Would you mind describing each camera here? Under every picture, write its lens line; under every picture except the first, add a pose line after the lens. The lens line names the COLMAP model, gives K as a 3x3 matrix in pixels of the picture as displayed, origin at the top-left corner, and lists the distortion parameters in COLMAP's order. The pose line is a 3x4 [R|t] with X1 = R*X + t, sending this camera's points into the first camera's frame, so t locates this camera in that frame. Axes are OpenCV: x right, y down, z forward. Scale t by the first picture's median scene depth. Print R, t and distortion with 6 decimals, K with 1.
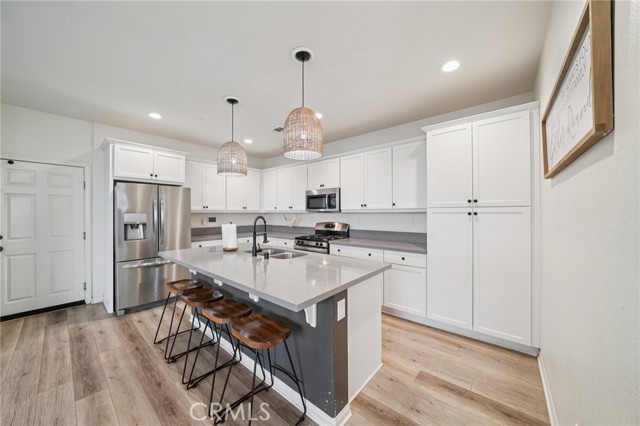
lens RADIAL K [[227.5, 0, 320.4], [0, 227.5, 210.8], [0, 0, 1]] dist [-0.017768, 0.001521]
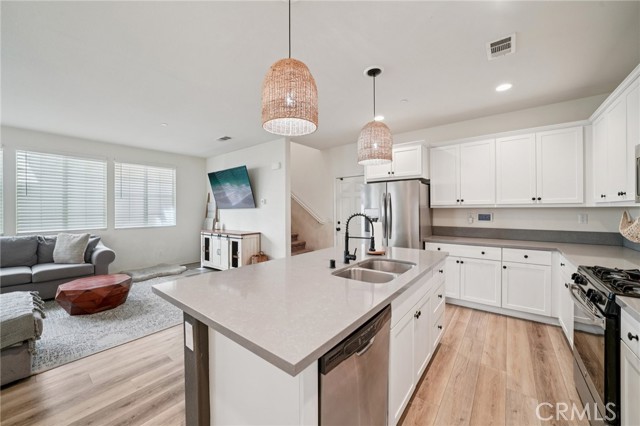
lens RADIAL K [[245.4, 0, 312.6], [0, 245.4, 207.2], [0, 0, 1]] dist [-0.012905, 0.003137]
pose [[0.019987, -0.006026, -0.999782, 0.362905], [0.016829, 0.999842, -0.005690, 0.003605], [0.999659, -0.016712, 0.020085, 0.561074]]
